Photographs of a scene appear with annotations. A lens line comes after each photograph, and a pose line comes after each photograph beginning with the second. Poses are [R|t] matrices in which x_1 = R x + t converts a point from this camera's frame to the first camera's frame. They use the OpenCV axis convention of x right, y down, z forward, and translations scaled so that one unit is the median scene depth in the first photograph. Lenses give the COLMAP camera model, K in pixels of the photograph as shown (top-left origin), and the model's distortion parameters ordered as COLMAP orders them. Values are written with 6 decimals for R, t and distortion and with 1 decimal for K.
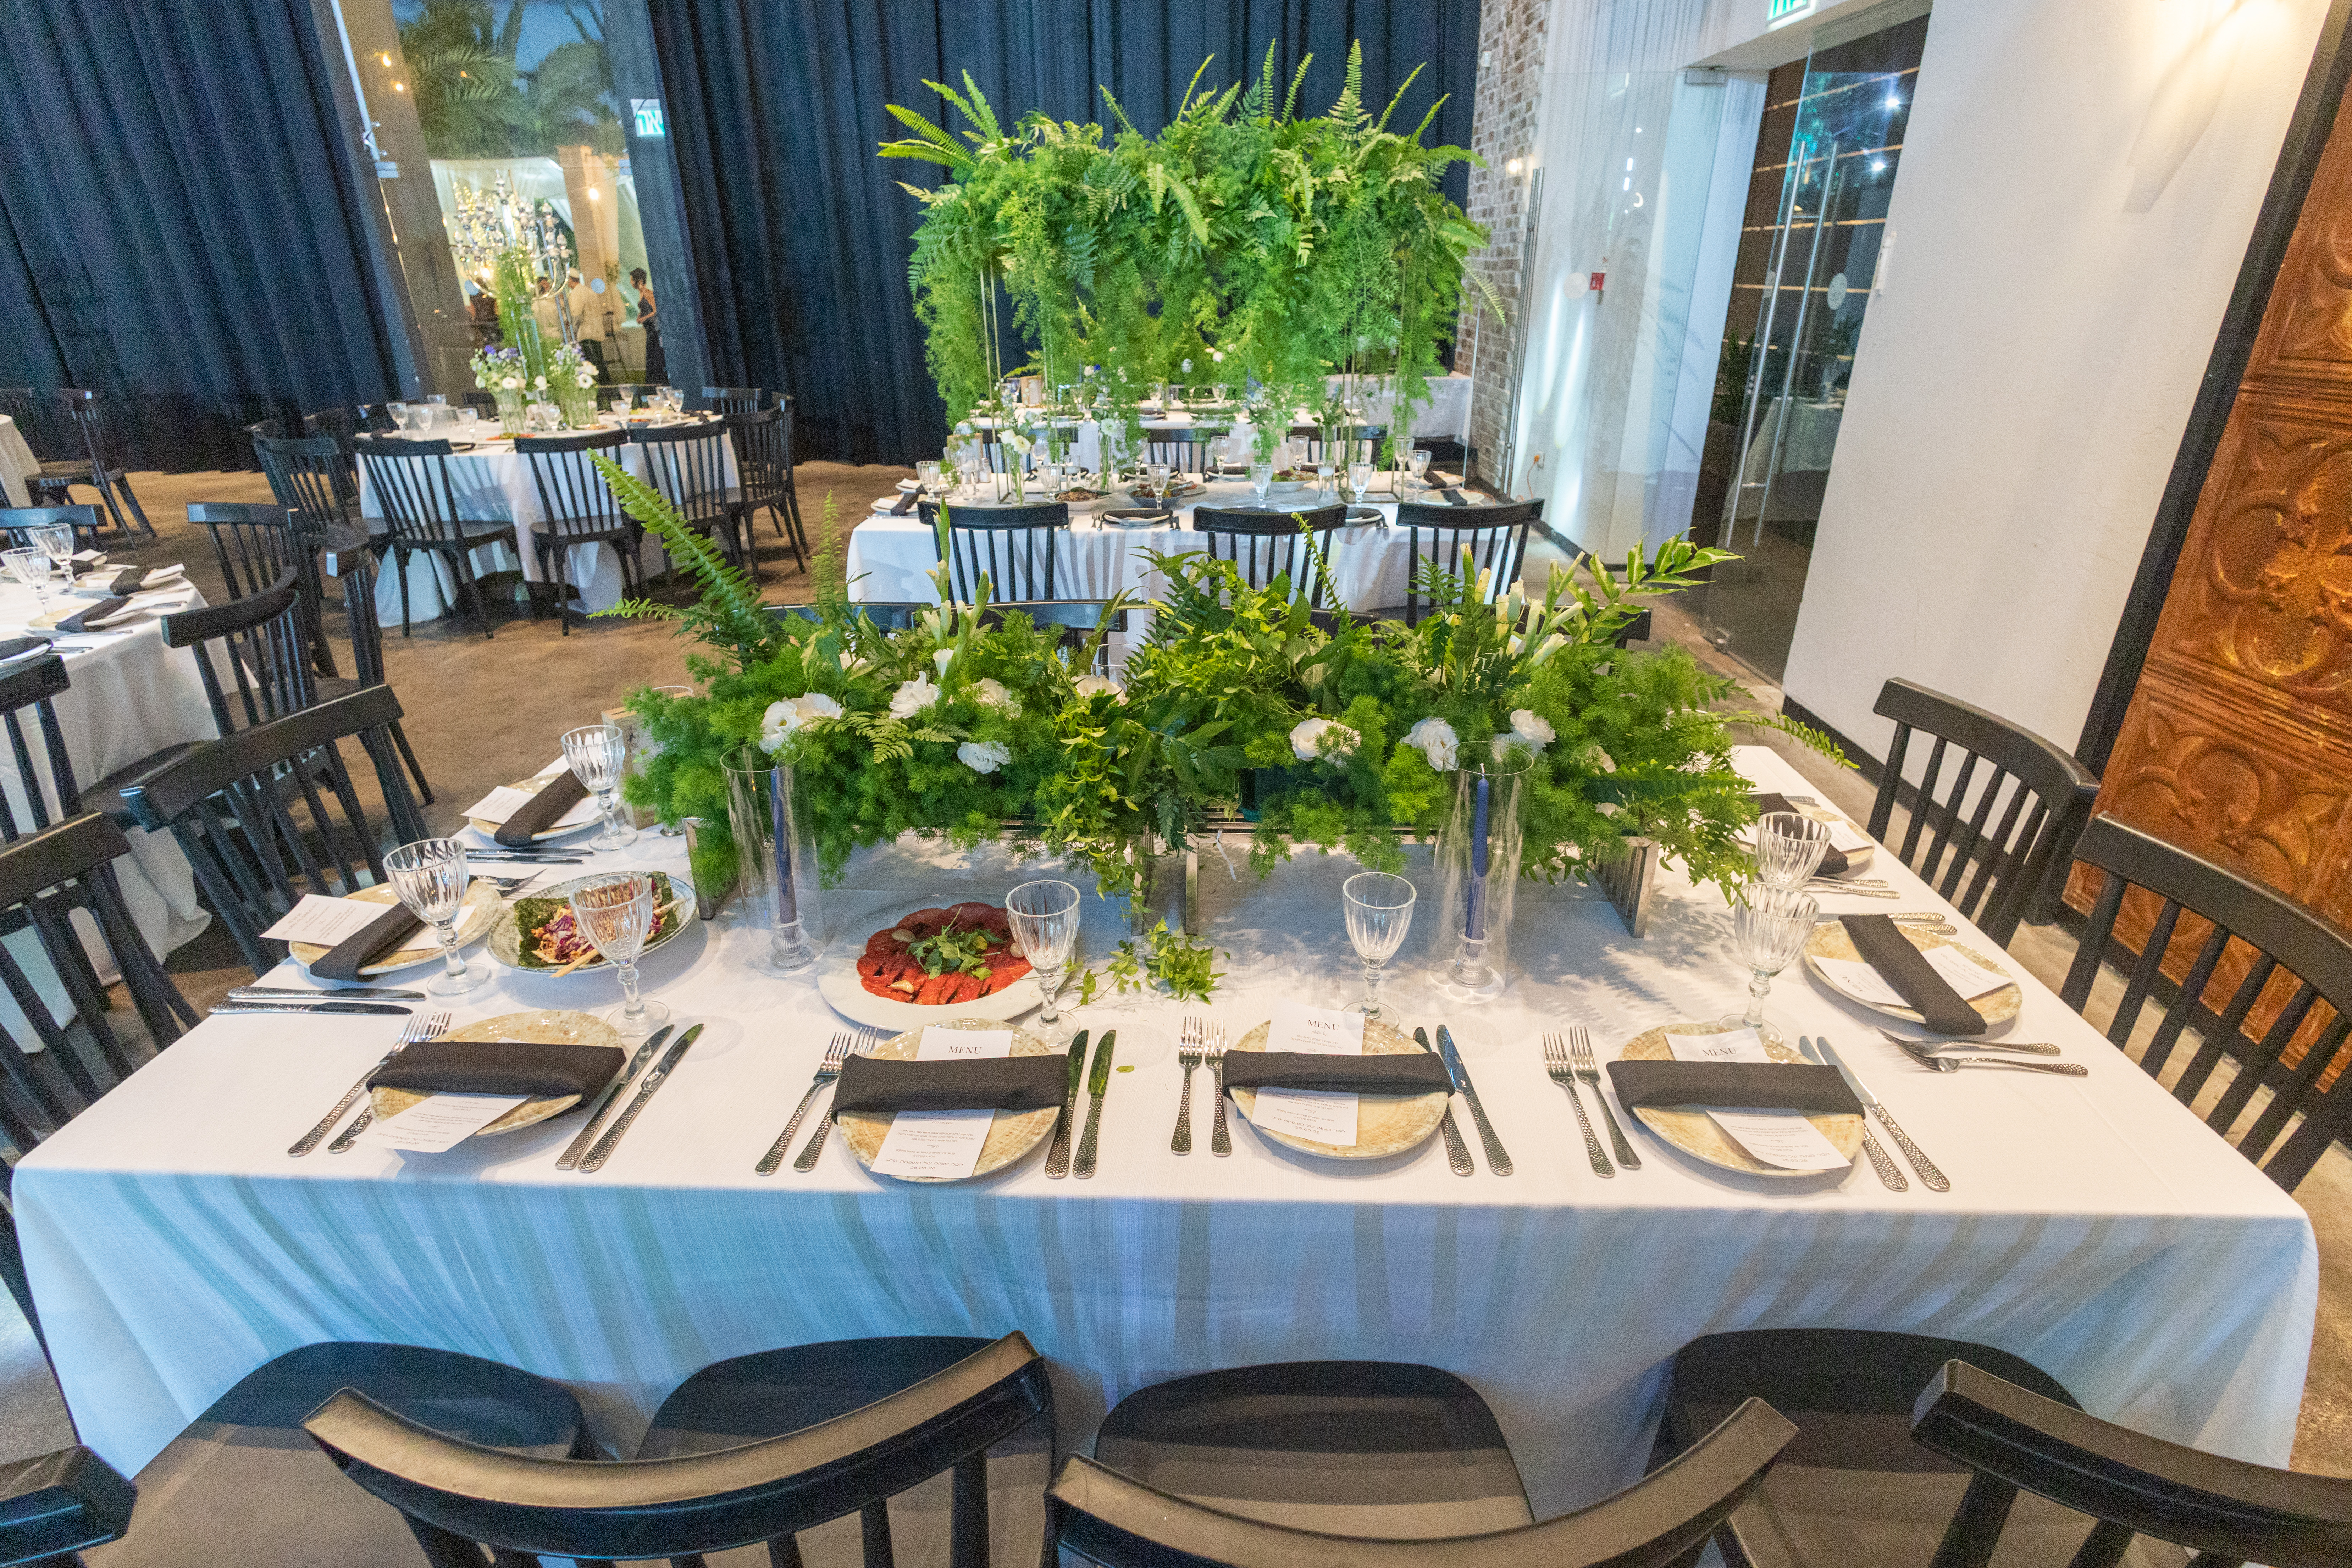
lens RADIAL K [[1146.5, 0, 1184.5], [0, 1146.5, 777.8], [0, 0, 1]] dist [0.003188, 0.001686]
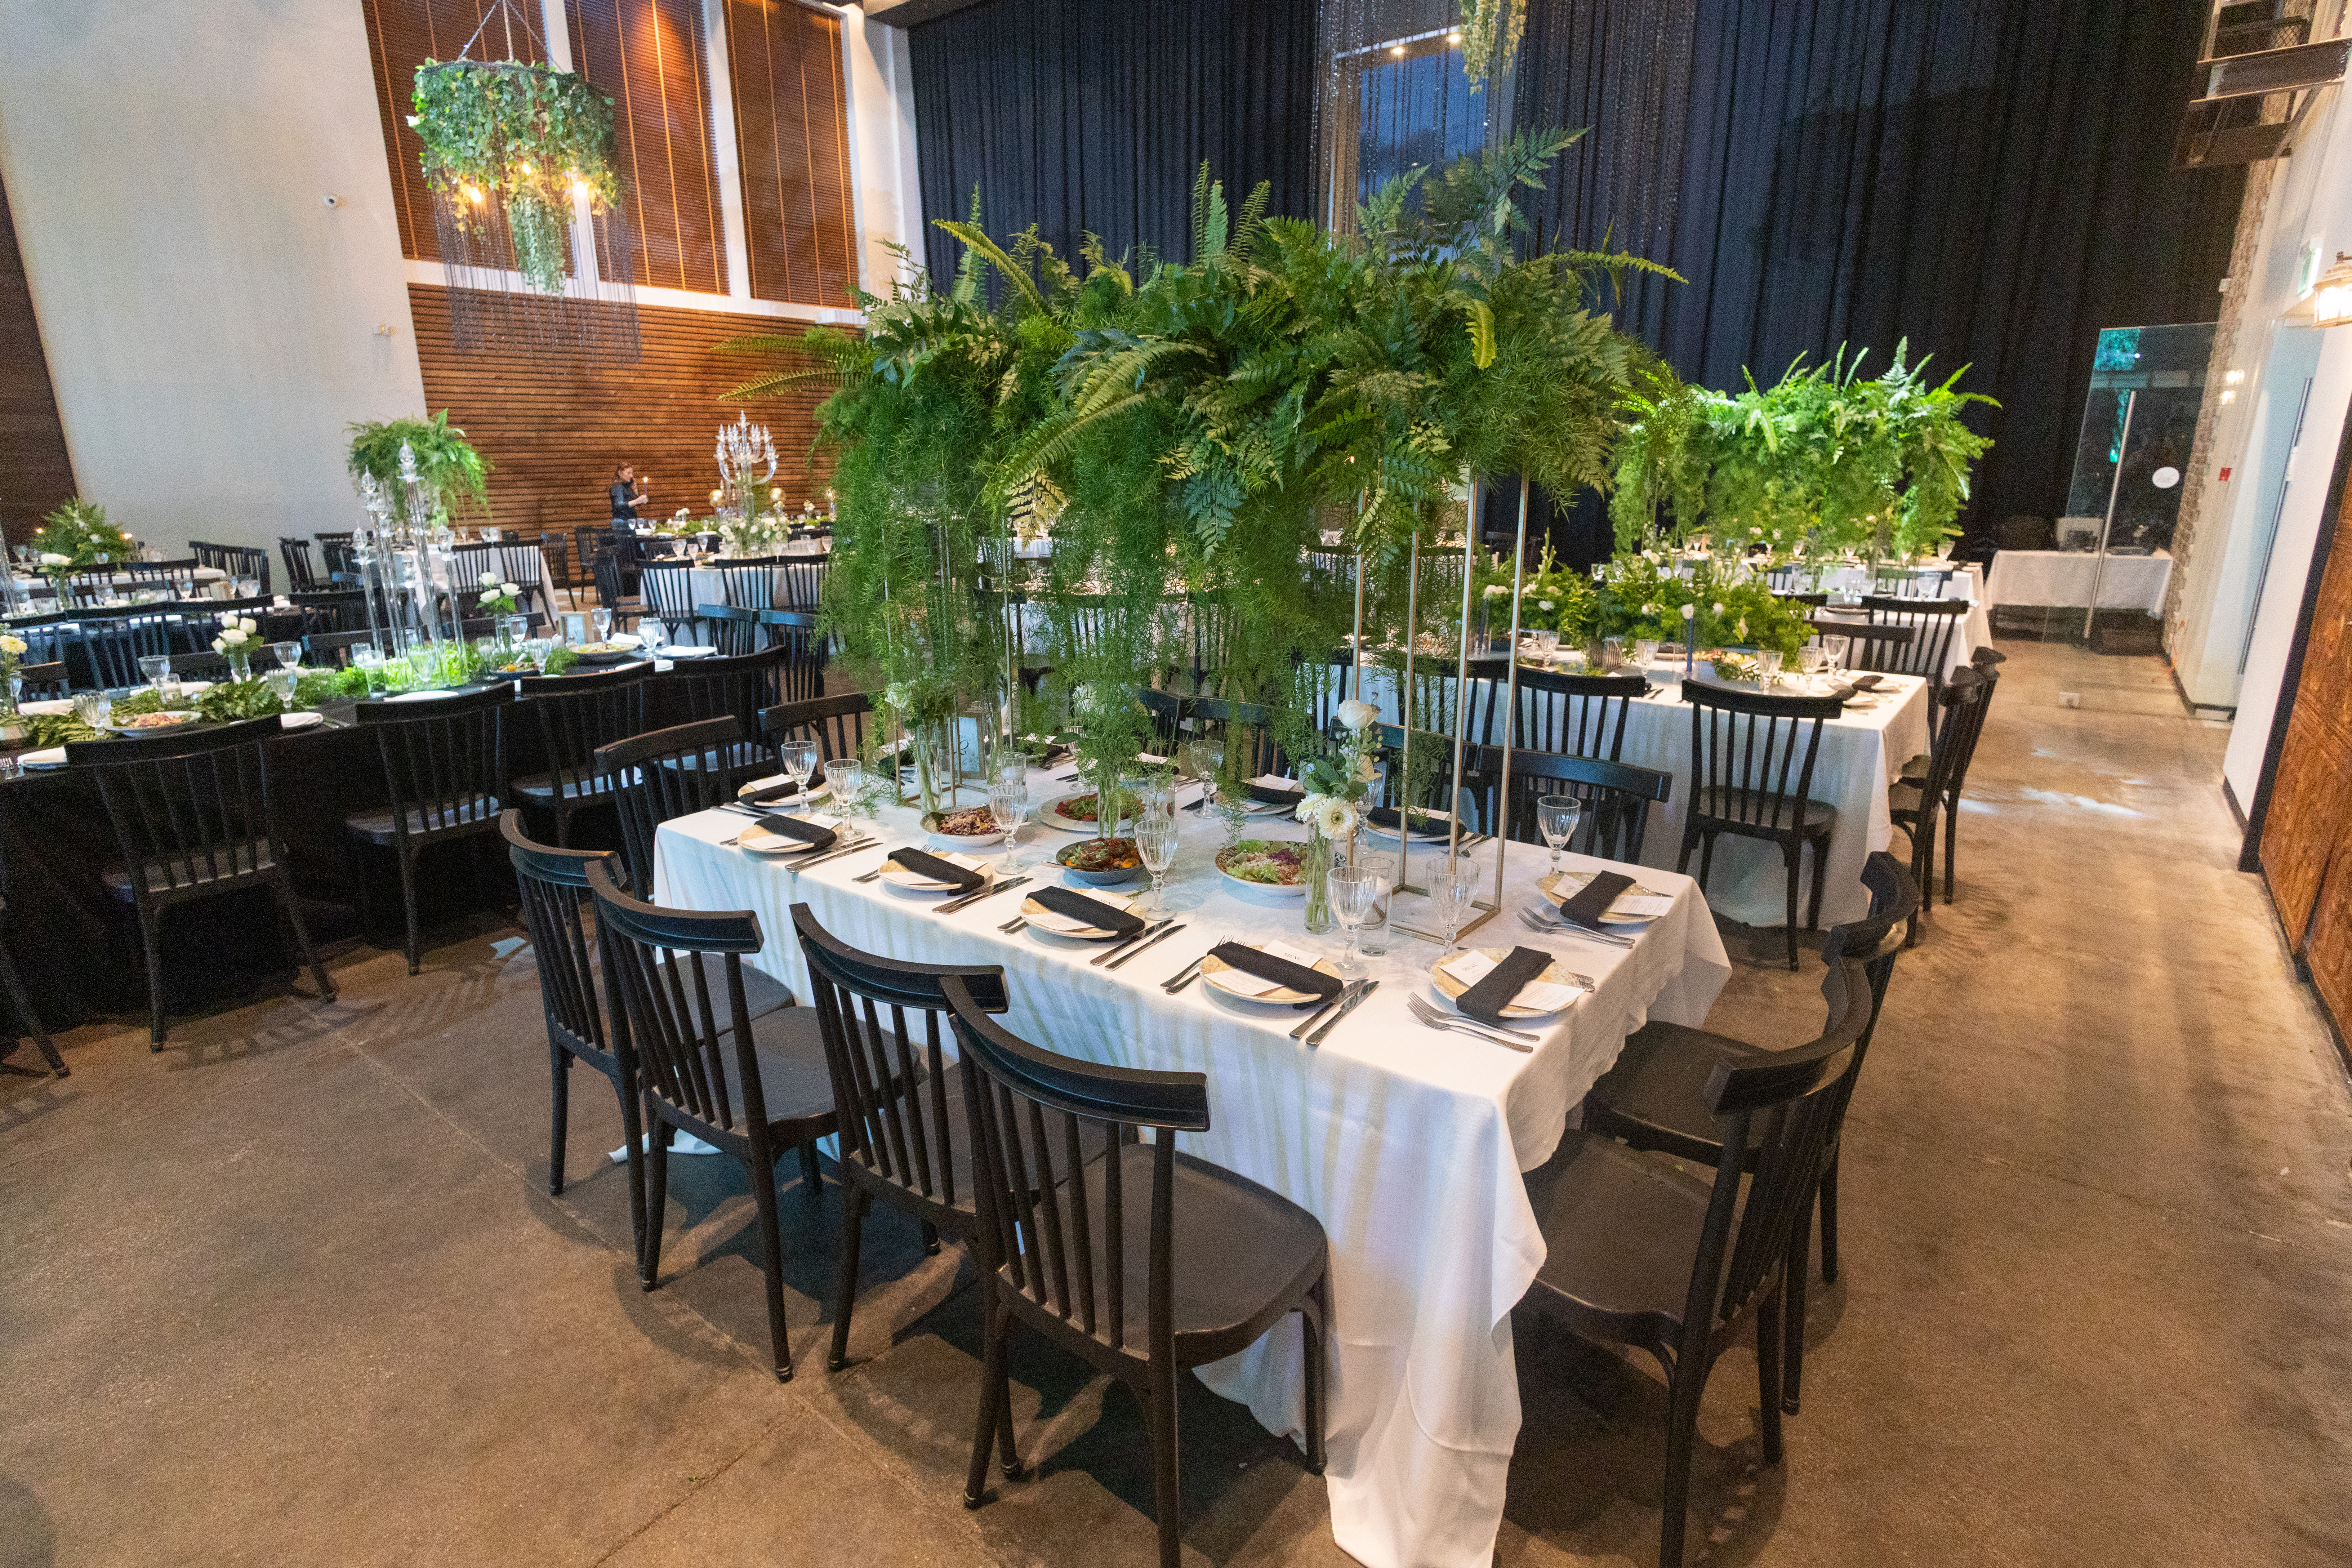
lens RADIAL K [[1182.8, 0, 1186.7], [0, 1182.8, 793.6], [0, 0, 1]] dist [0.000466, 0.000135]
pose [[0.803250, 0.160615, -0.573578, 0.420165], [-0.239406, 0.968809, -0.063980, 0.393572], [0.545412, 0.188709, 0.816649, -0.915592]]
